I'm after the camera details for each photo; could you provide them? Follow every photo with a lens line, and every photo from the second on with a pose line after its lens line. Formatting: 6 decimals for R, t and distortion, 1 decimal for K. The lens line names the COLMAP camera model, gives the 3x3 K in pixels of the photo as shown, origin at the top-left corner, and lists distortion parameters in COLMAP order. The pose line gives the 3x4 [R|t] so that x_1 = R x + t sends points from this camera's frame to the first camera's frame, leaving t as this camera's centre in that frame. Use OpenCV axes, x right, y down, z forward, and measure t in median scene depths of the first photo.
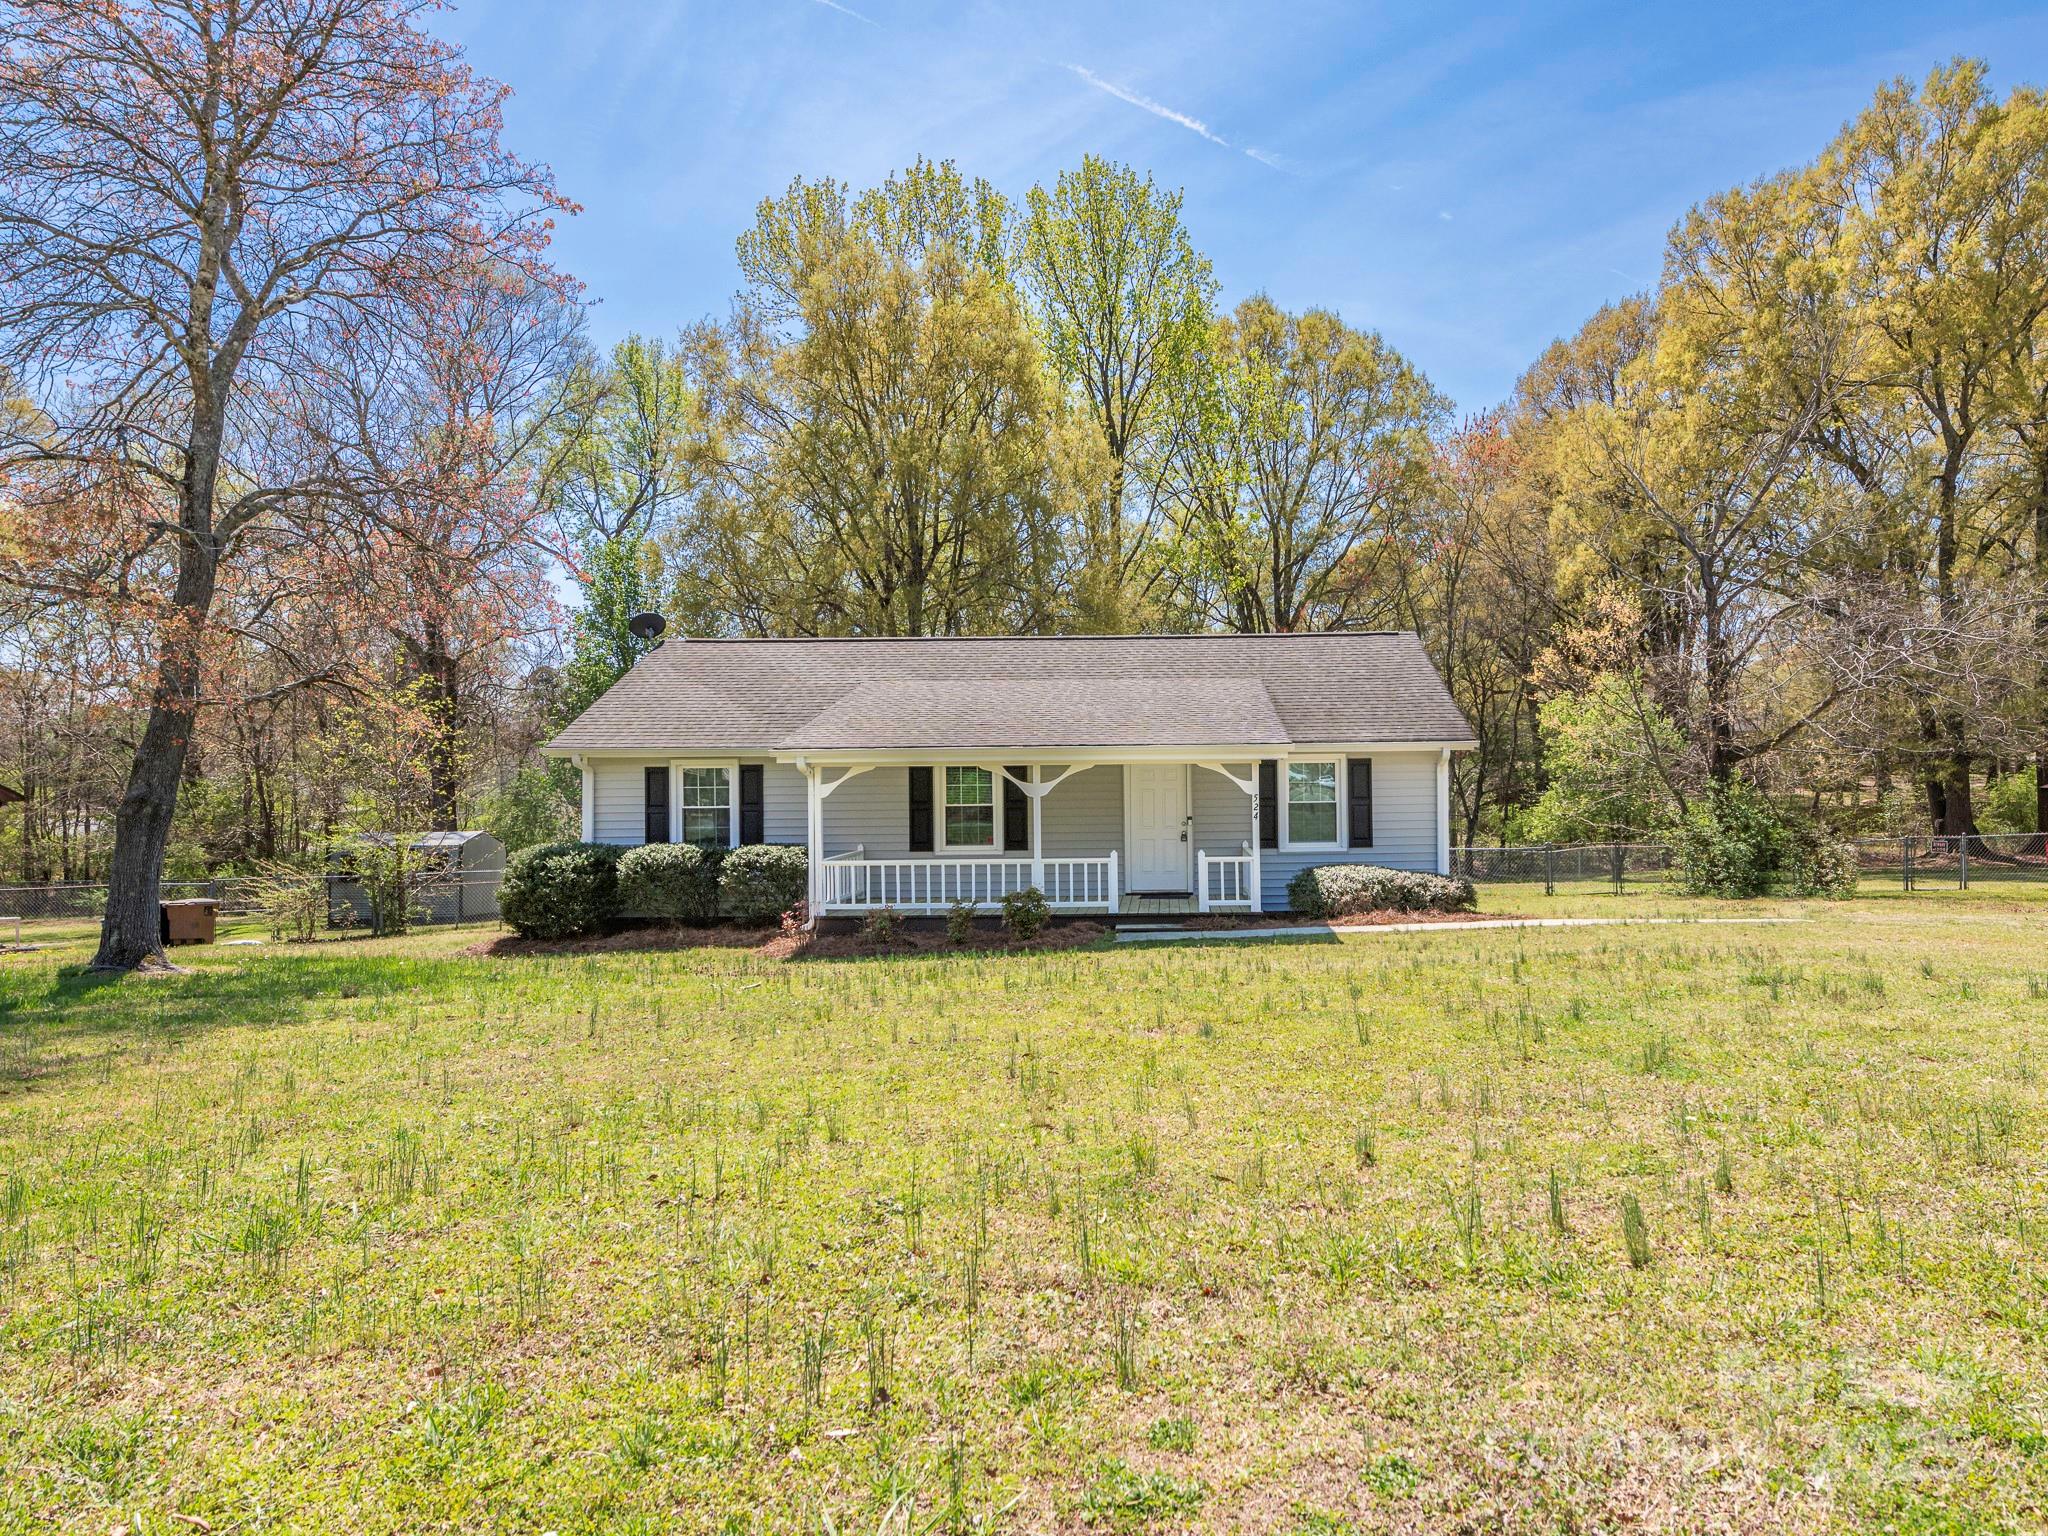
lens RADIAL K [[1104.3, 0, 1049.6], [0, 1104.3, 857.8], [0, 0, 1]] dist [0.006145, -0.000363]
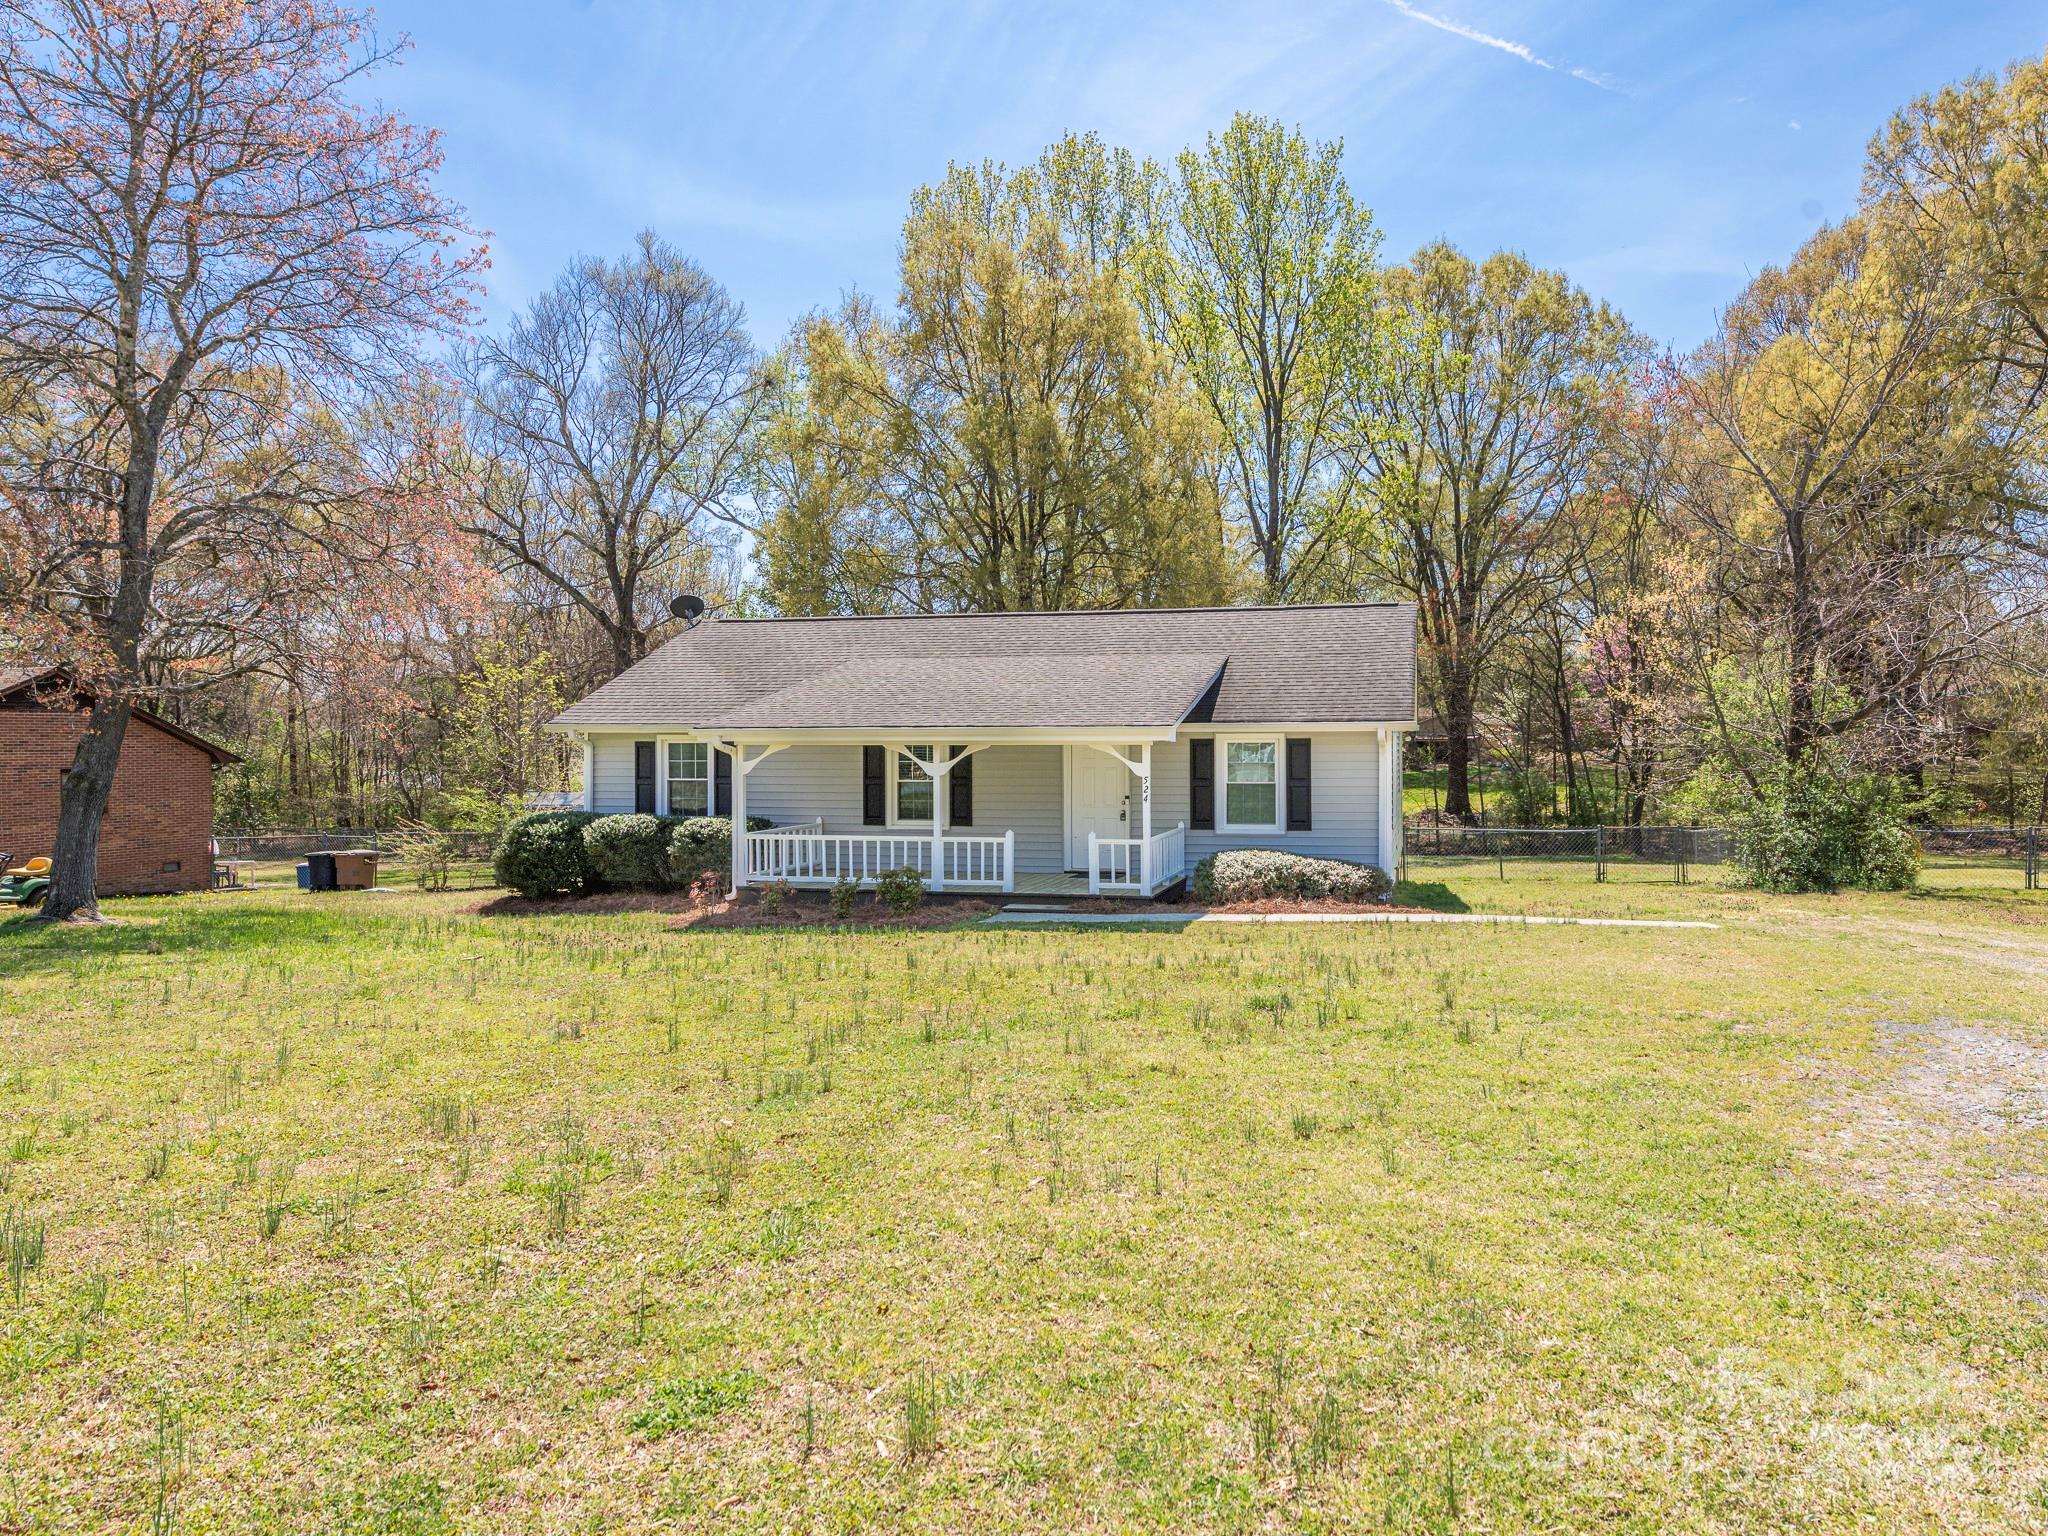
lens RADIAL K [[1097.3, 0, 1084.6], [0, 1097.3, 836.1], [0, 0, 1]] dist [-0.005094, 0.002641]
pose [[0.983733, 0.022179, -0.178264, 0.272674], [-0.019454, 0.999666, 0.017019, -0.017790], [0.178582, -0.013274, 0.983835, 0.025862]]
